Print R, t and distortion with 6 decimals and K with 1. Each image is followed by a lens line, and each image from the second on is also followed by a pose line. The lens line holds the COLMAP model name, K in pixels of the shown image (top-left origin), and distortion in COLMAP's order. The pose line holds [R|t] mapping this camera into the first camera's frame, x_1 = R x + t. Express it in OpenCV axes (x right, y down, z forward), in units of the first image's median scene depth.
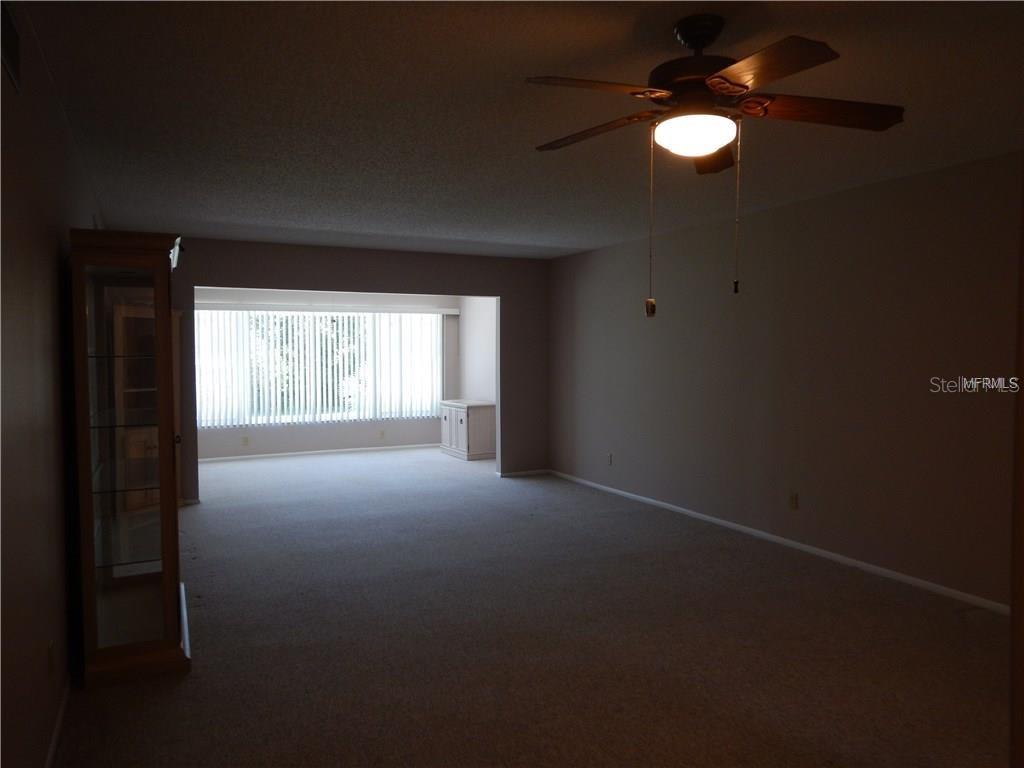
lens RADIAL K [[743.7, 0, 514.6], [0, 743.7, 386.6], [0, 0, 1]] dist [0.069515, -0.002679]
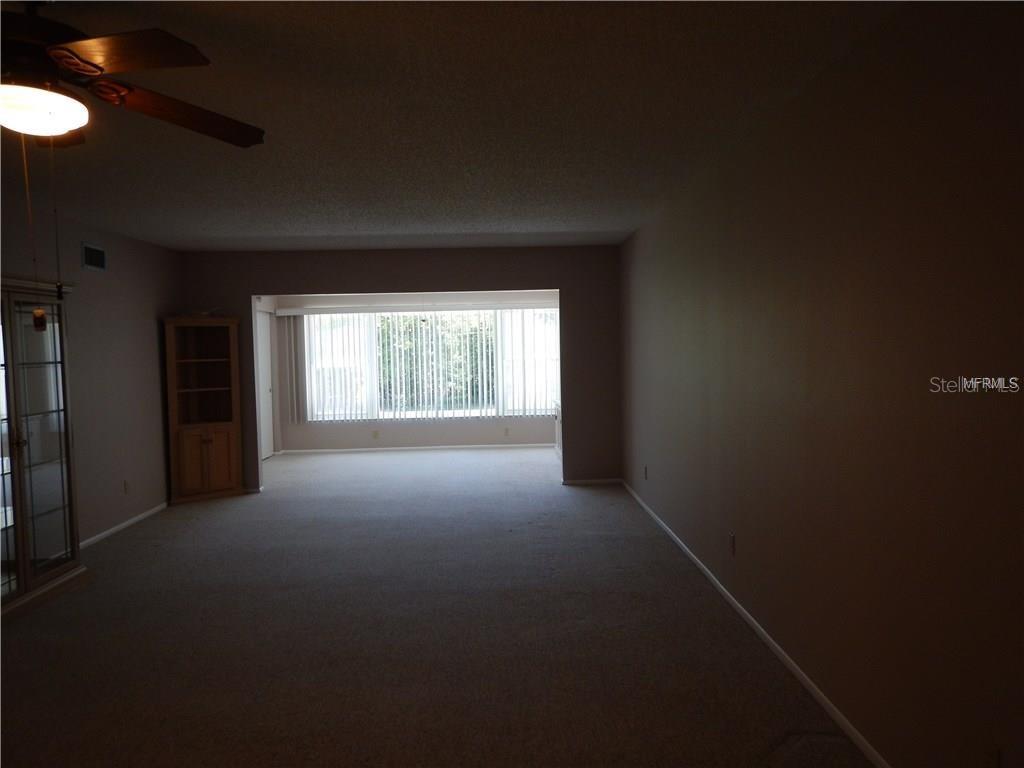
lens RADIAL K [[743.7, 0, 517.3], [0, 743.7, 379.2], [0, 0, 1]] dist [0.069515, -0.002679]
pose [[0.911439, 0.001815, -0.411431, 0.256336], [-0.001100, 0.999997, 0.001973, -0.008685], [0.411434, -0.001346, 0.911439, 0.110681]]
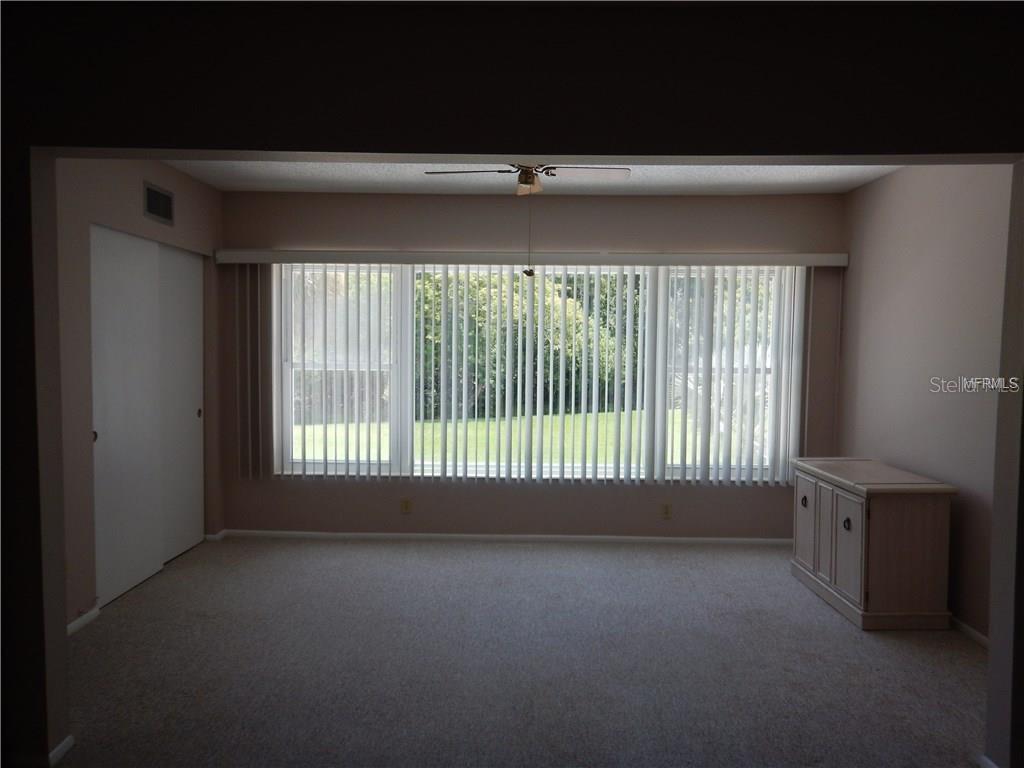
lens RADIAL K [[743.7, 0, 505.5], [0, 743.7, 379.4], [0, 0, 1]] dist [0.069515, -0.002679]
pose [[0.889082, 0.038157, -0.456154, -0.051145], [-0.037602, 0.999240, 0.010297, -0.026463], [0.456200, 0.007997, 0.889841, 0.538562]]
